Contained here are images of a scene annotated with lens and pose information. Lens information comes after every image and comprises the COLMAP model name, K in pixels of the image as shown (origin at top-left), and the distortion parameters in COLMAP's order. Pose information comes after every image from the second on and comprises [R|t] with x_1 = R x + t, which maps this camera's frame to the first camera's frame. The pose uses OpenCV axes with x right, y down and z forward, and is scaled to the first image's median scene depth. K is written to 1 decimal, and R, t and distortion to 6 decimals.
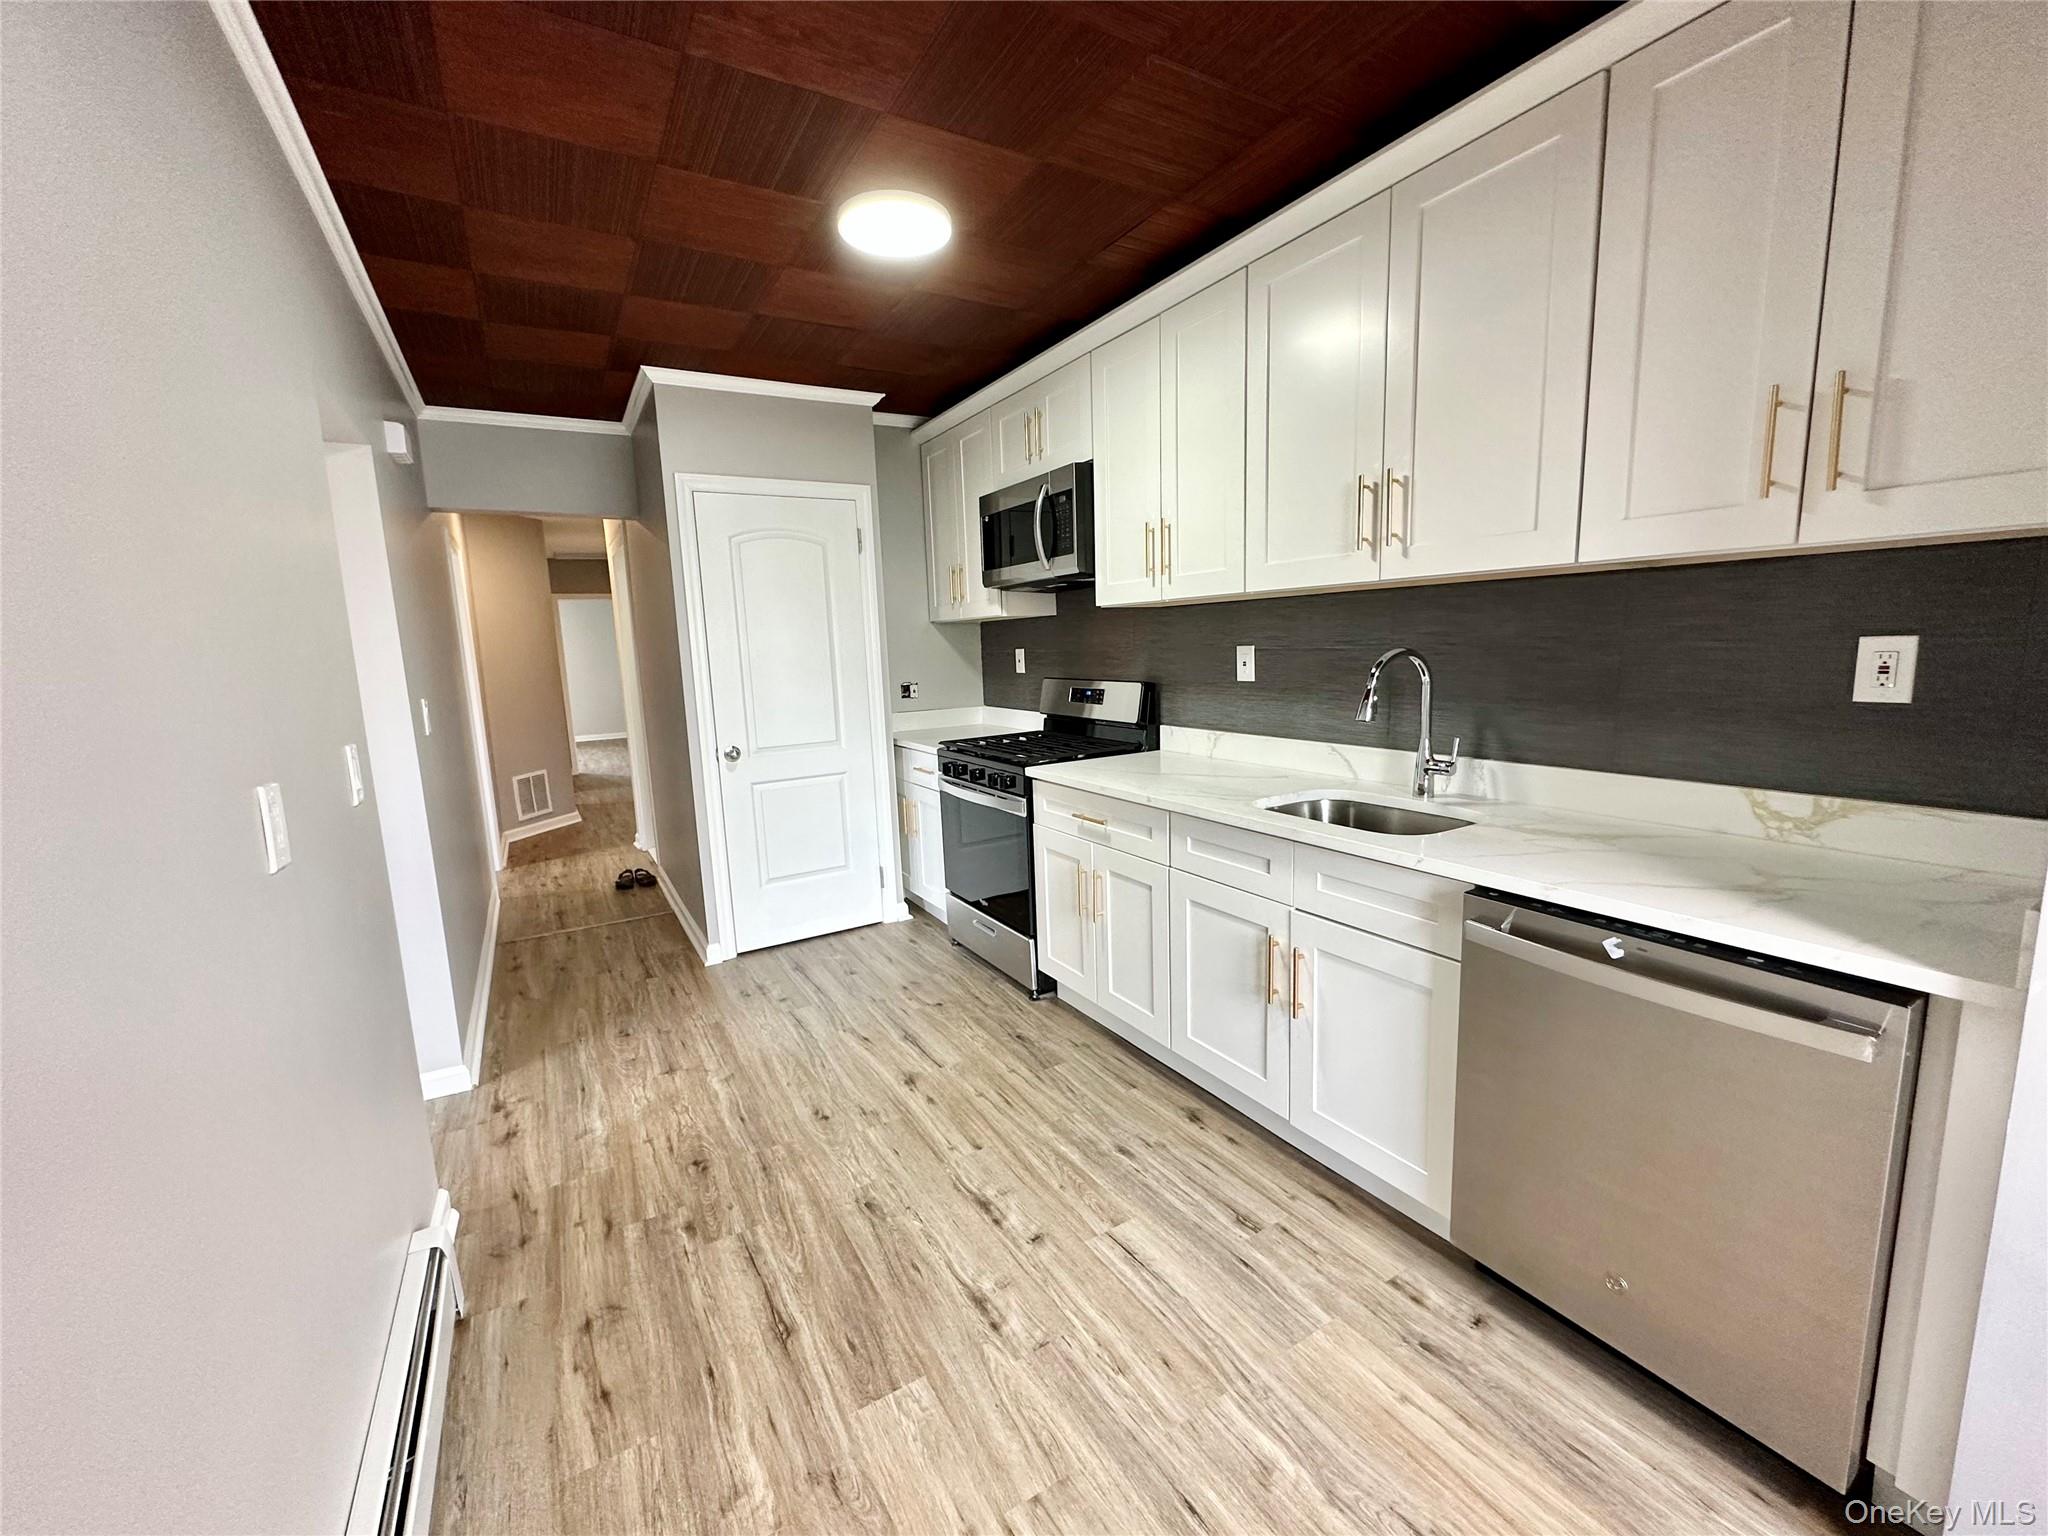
lens RADIAL K [[808.4, 0, 1003.6], [0, 808.4, 765.7], [0, 0, 1]] dist [-0.002559, 0.000882]
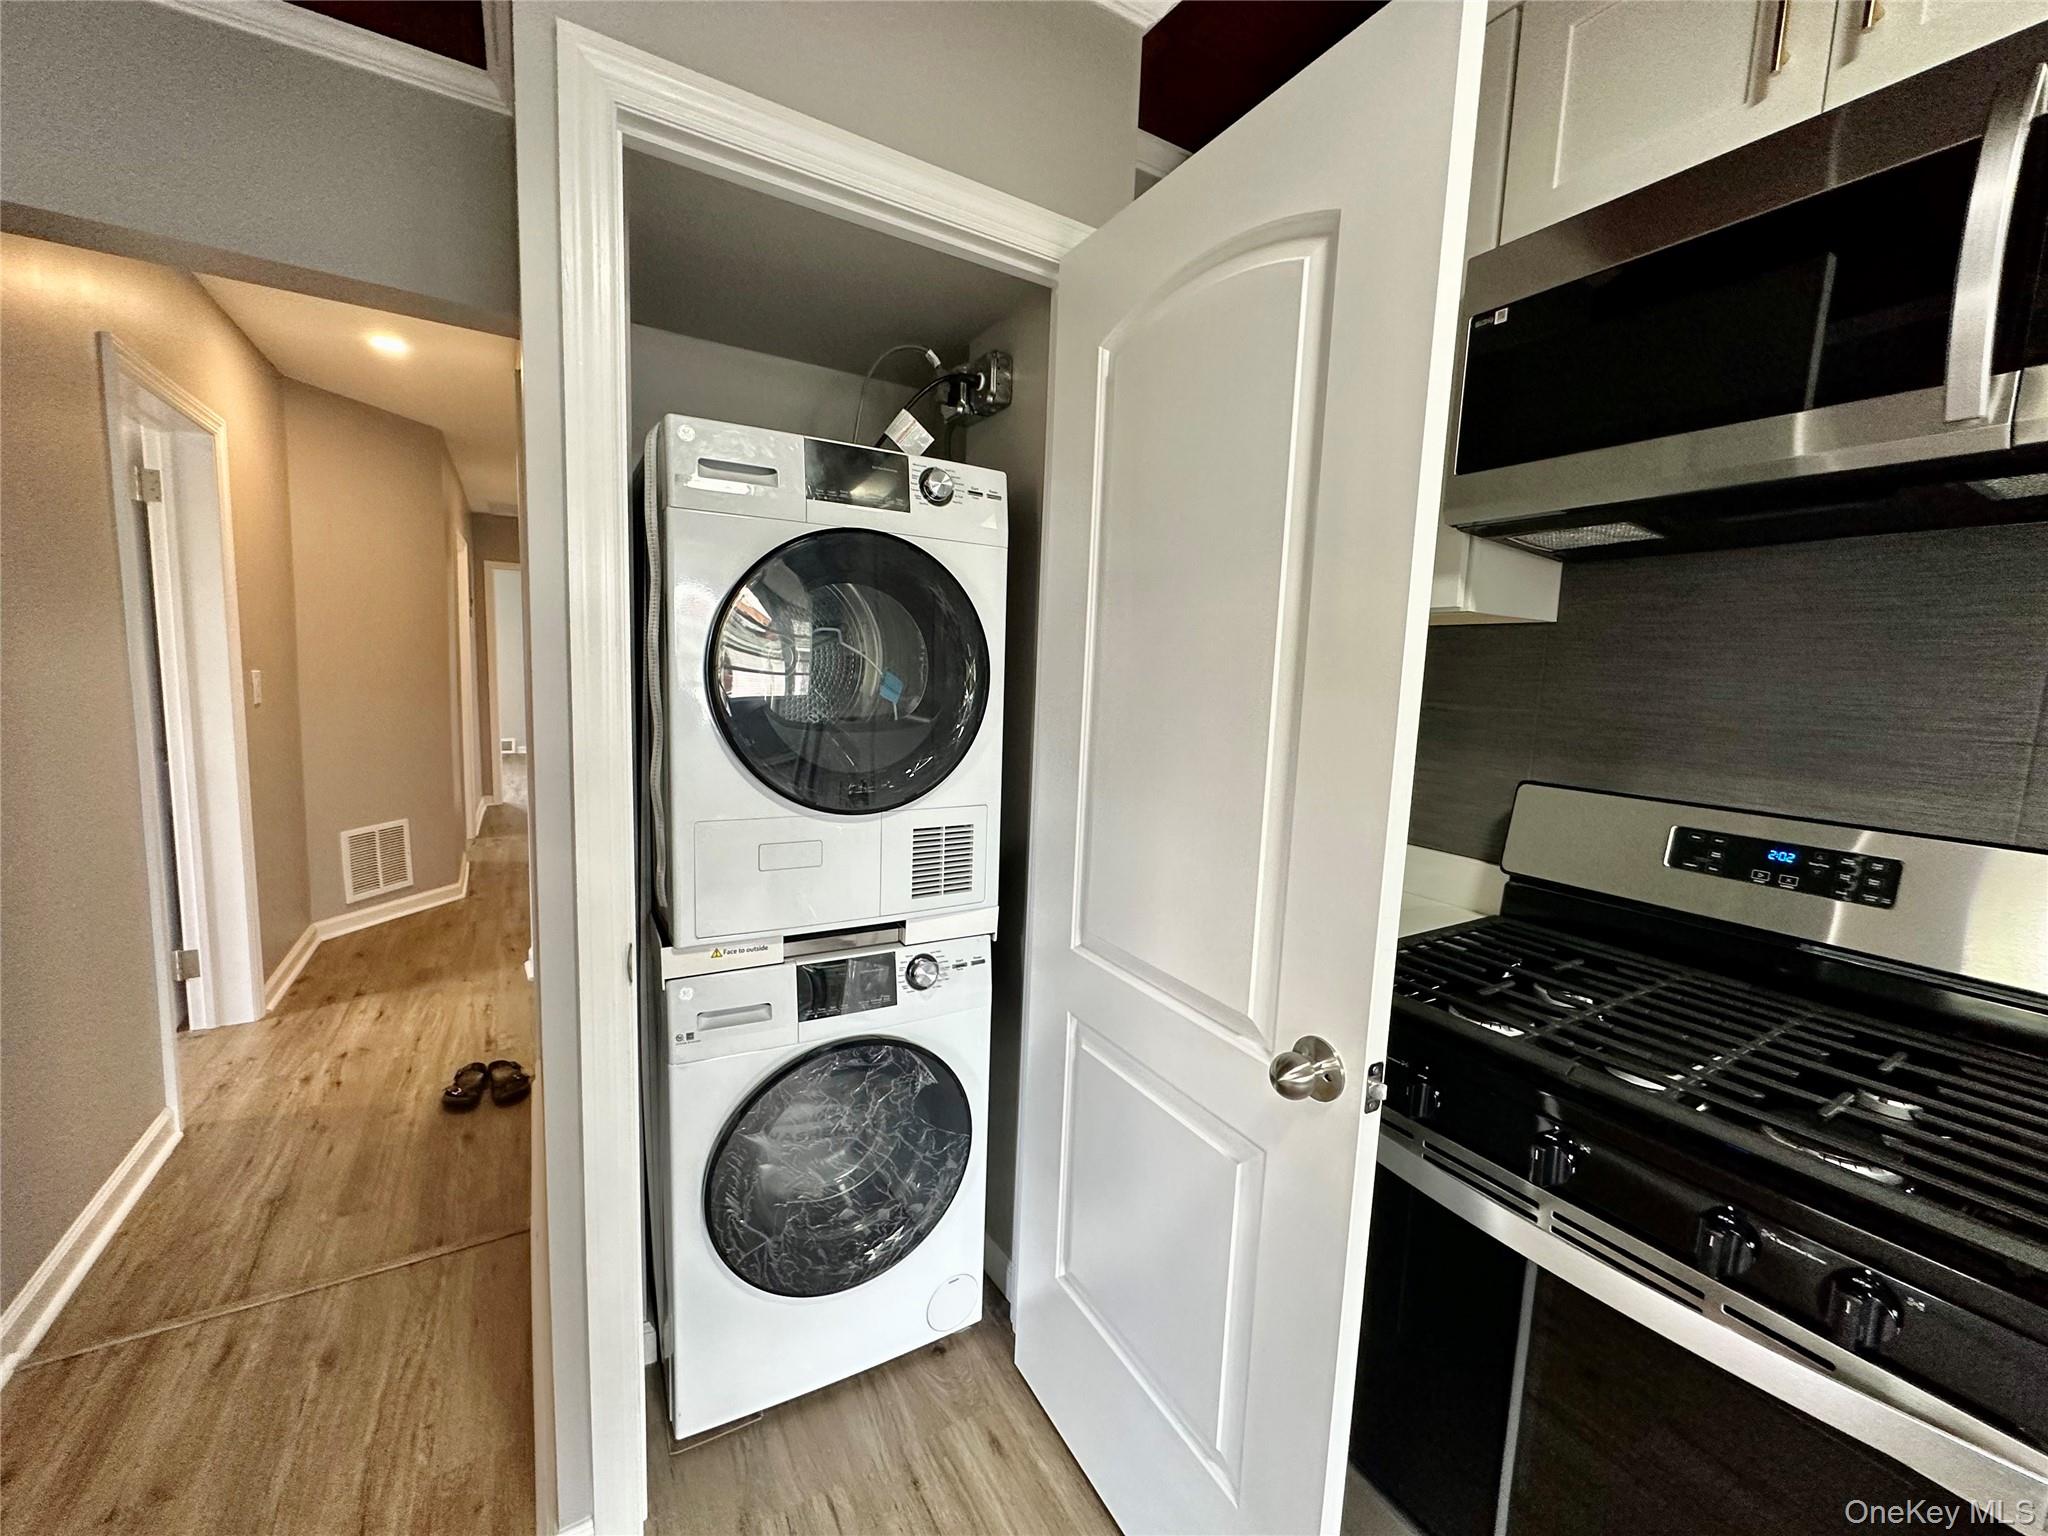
lens RADIAL K [[808.4, 0, 1005.4], [0, 808.4, 765.9], [0, 0, 1]] dist [-0.002559, 0.000882]
pose [[0.997120, 0.074064, 0.016313, -0.169230], [-0.073511, 0.996773, -0.032235, -0.072600], [-0.018648, 0.030943, 0.999347, 0.527427]]
